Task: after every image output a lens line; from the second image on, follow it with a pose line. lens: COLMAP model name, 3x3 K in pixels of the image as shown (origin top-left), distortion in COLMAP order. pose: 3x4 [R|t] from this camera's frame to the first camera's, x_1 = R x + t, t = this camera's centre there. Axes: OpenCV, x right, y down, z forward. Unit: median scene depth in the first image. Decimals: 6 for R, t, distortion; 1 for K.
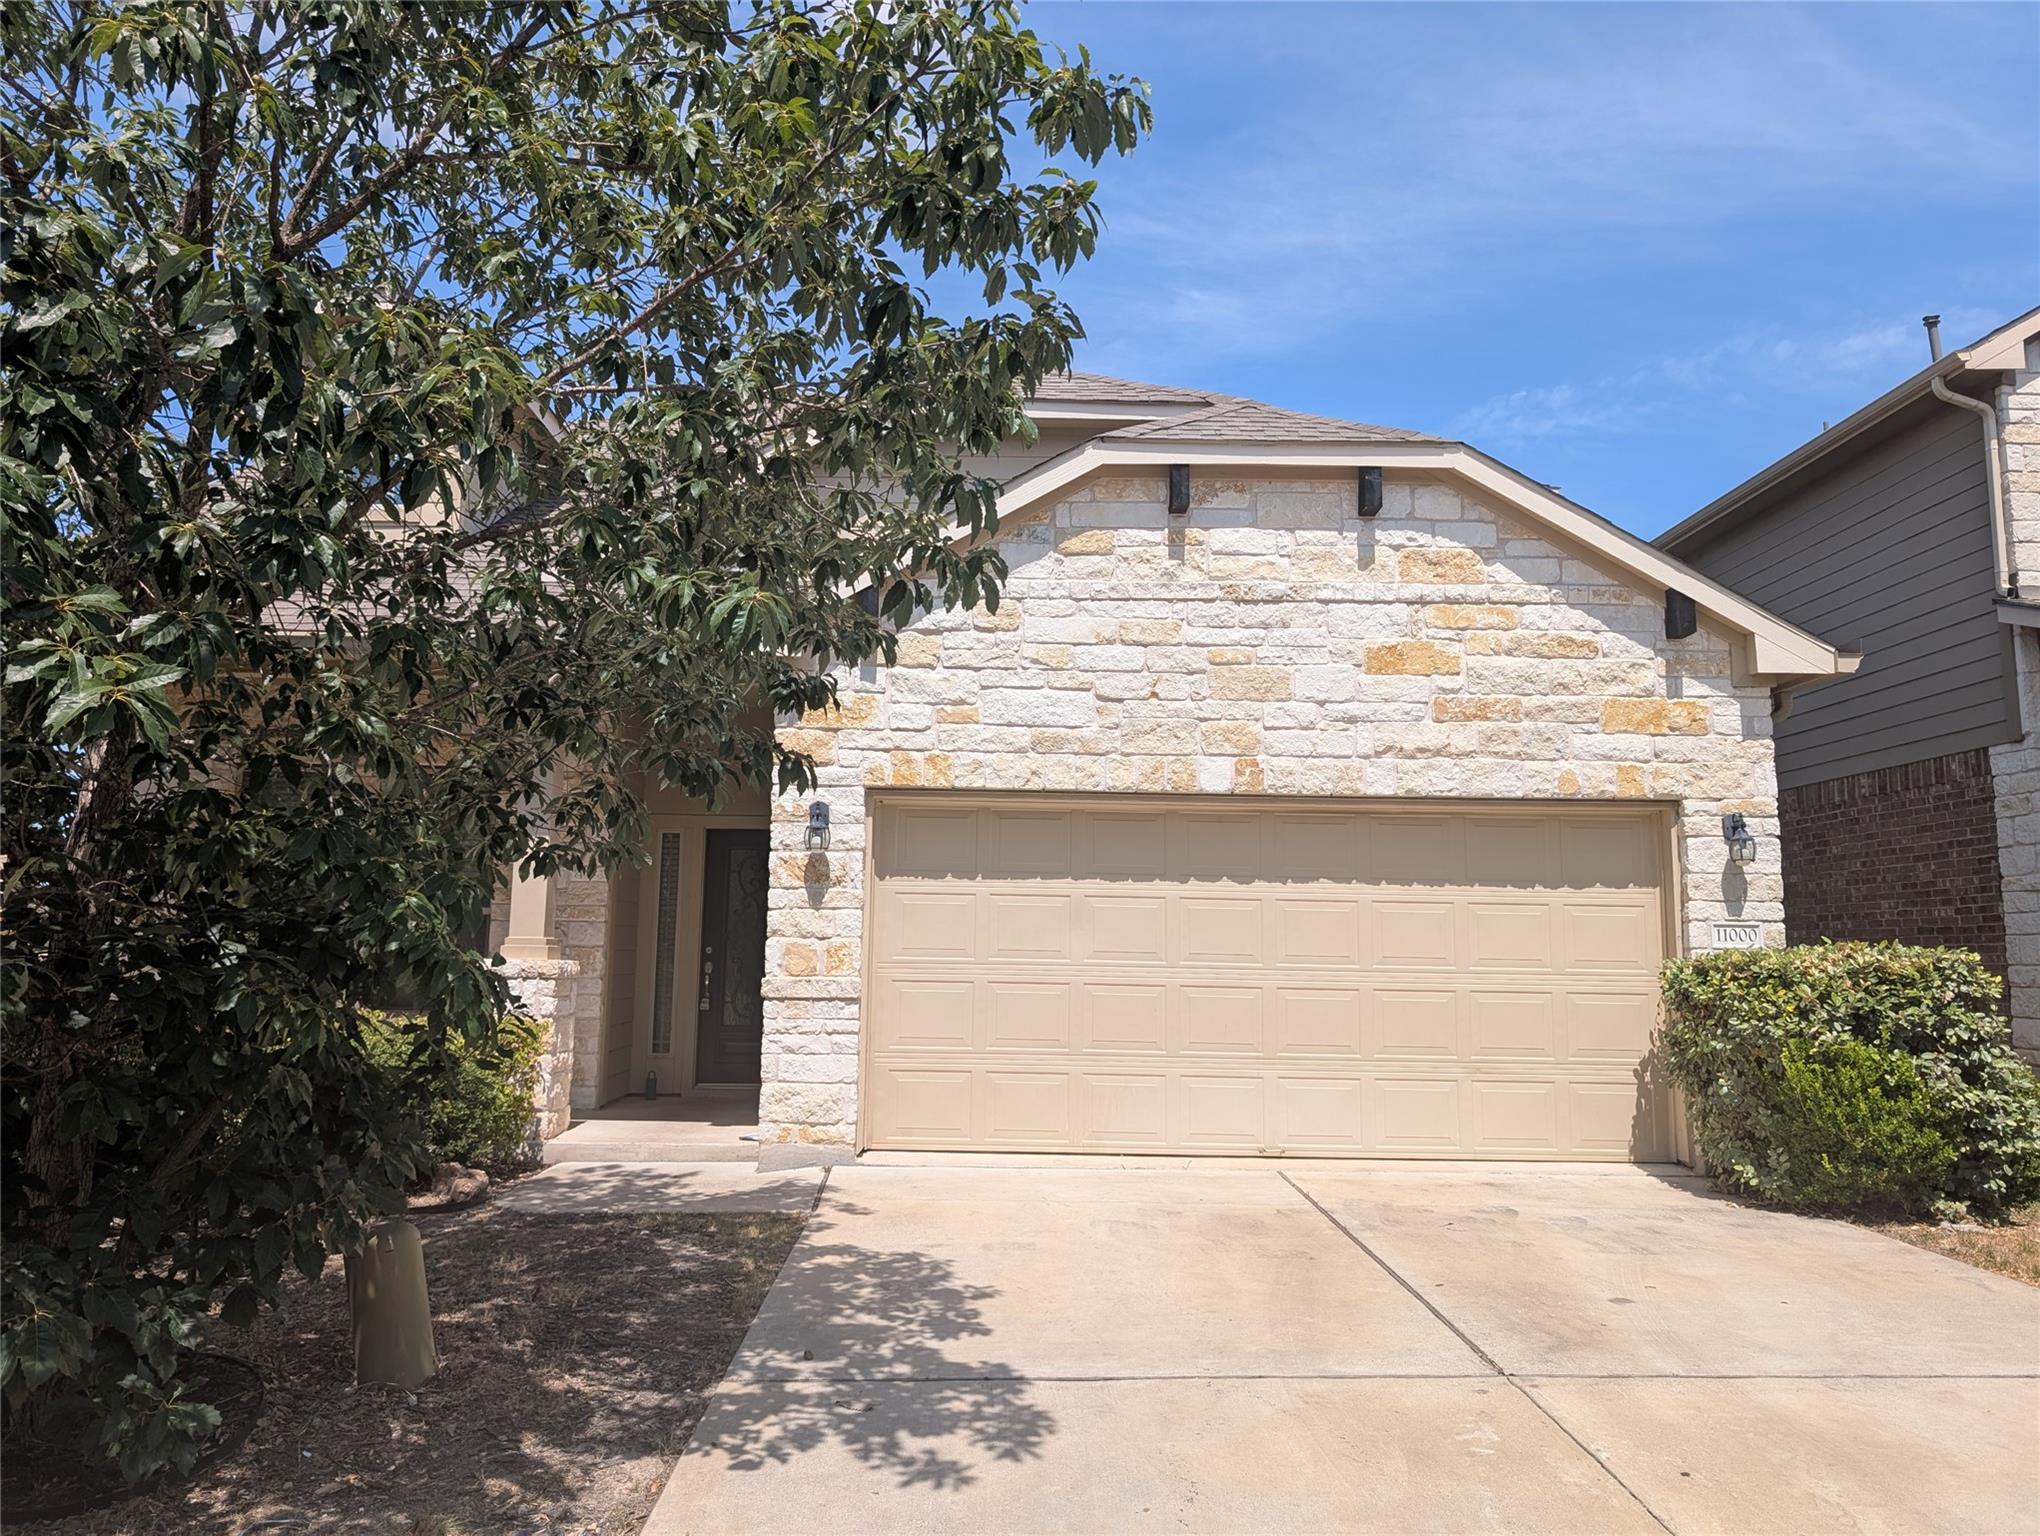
lens RADIAL K [[1528.1, 0, 979.8], [0, 1528.1, 760.4], [0, 0, 1]] dist [0.064047, -0.083424]
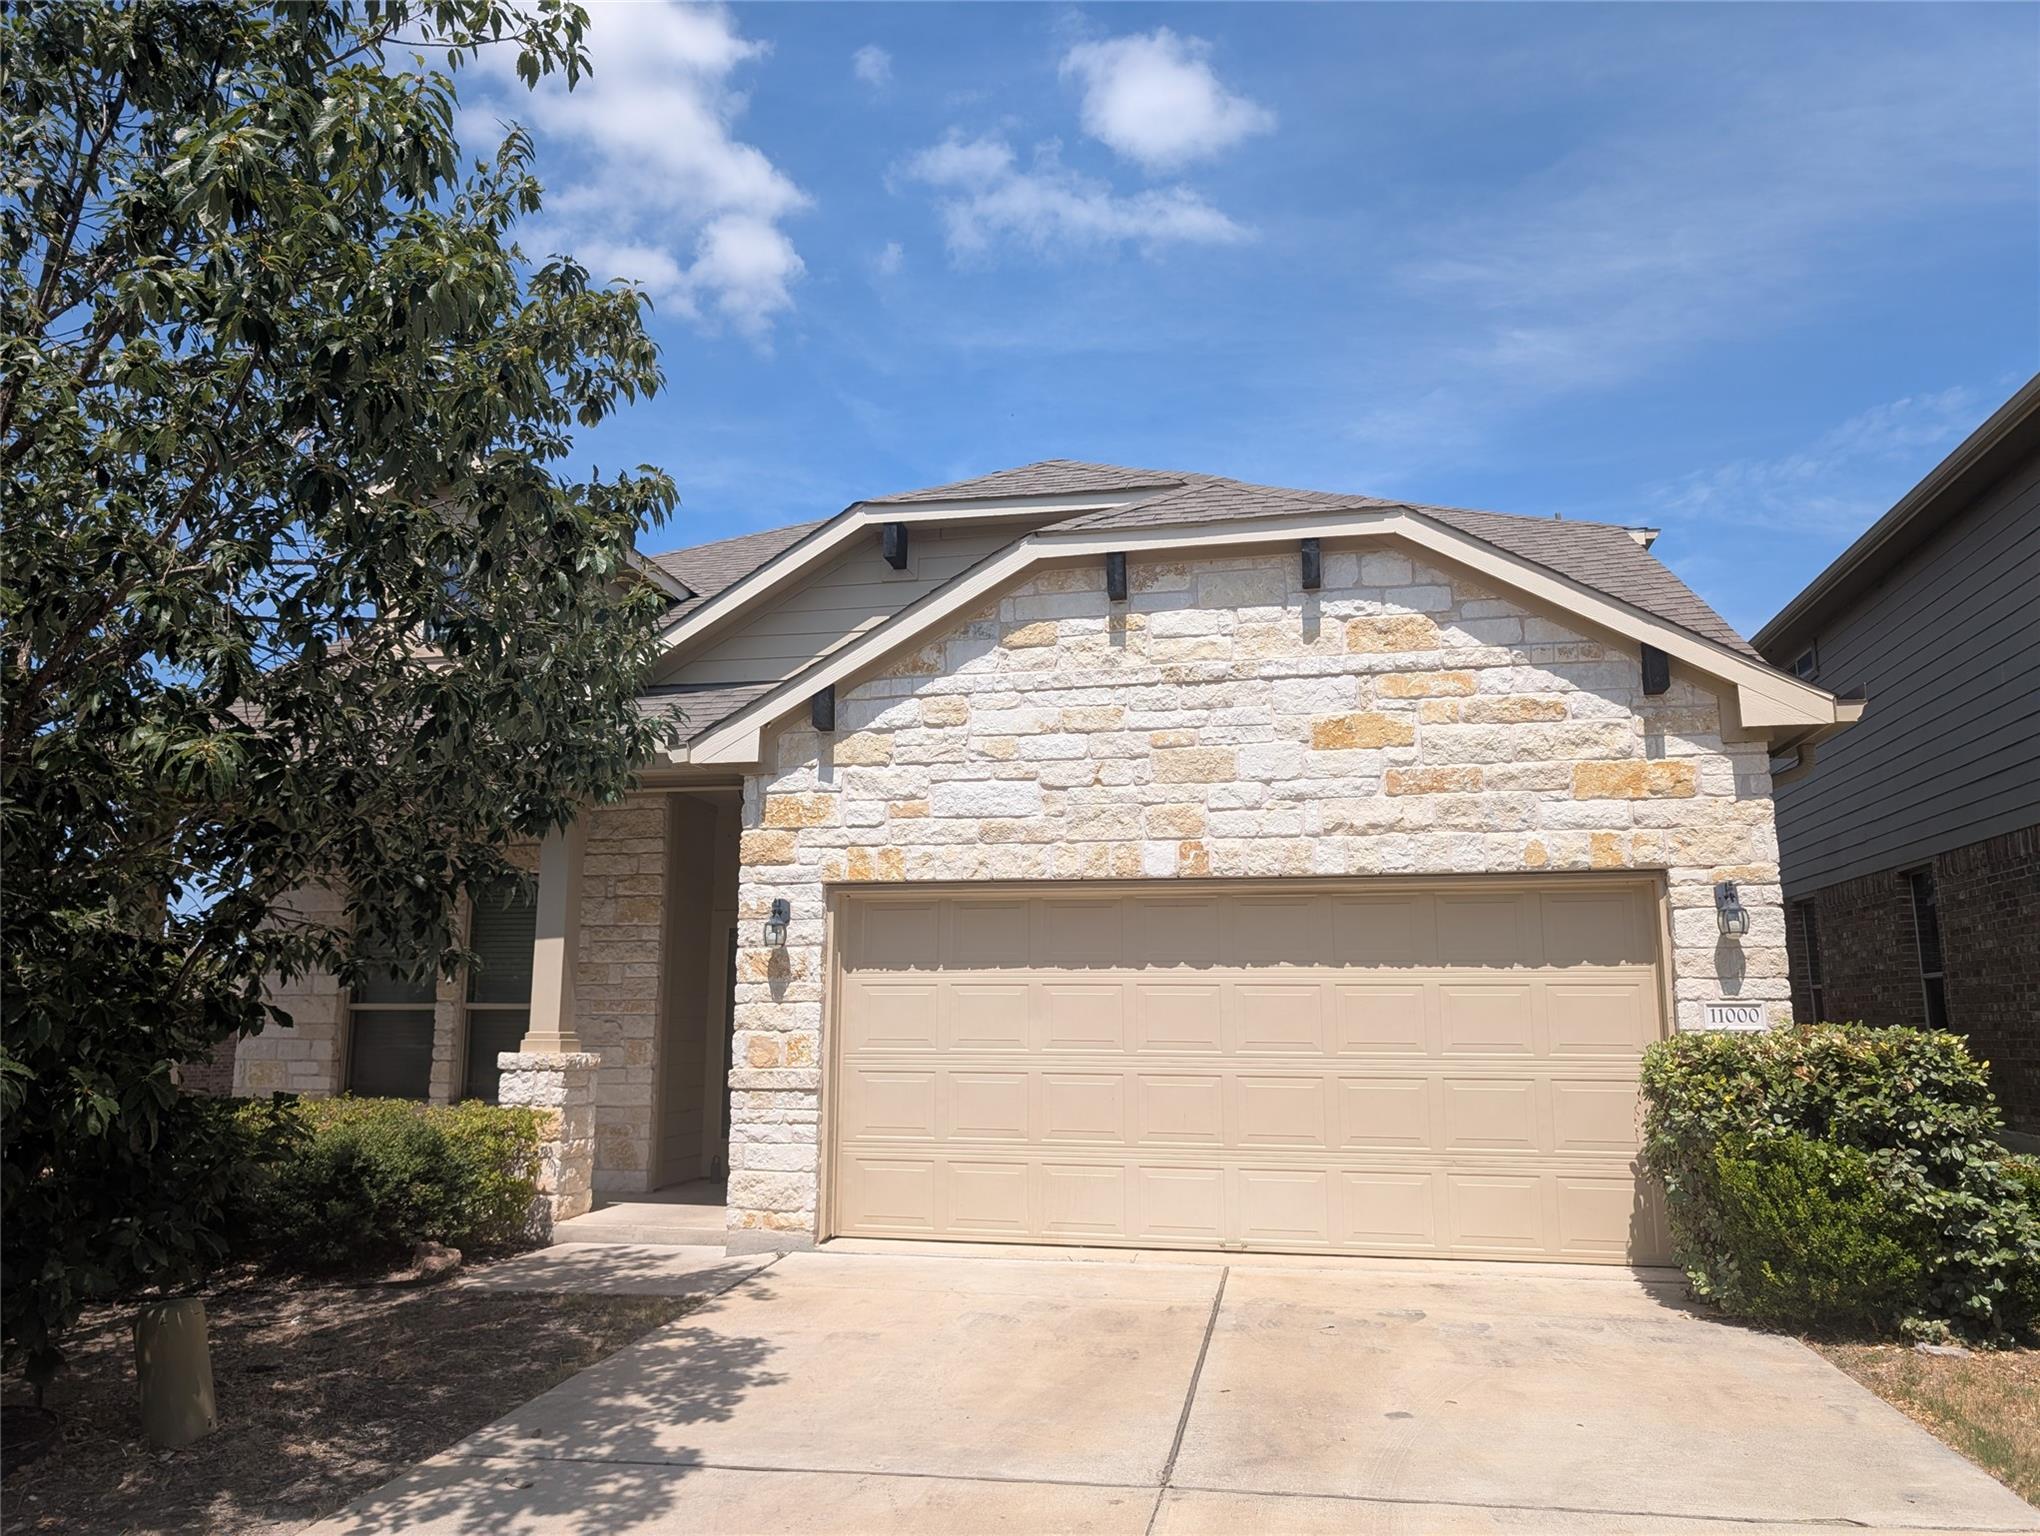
lens RADIAL K [[1528.1, 0, 979.8], [0, 1528.1, 760.4], [0, 0, 1]] dist [0.064047, -0.083424]
pose [[0.973371, -0.051048, -0.223478, 0.263981], [0.040068, 0.997769, -0.053398, -0.006106], [0.225706, 0.043022, 0.973245, 0.005592]]
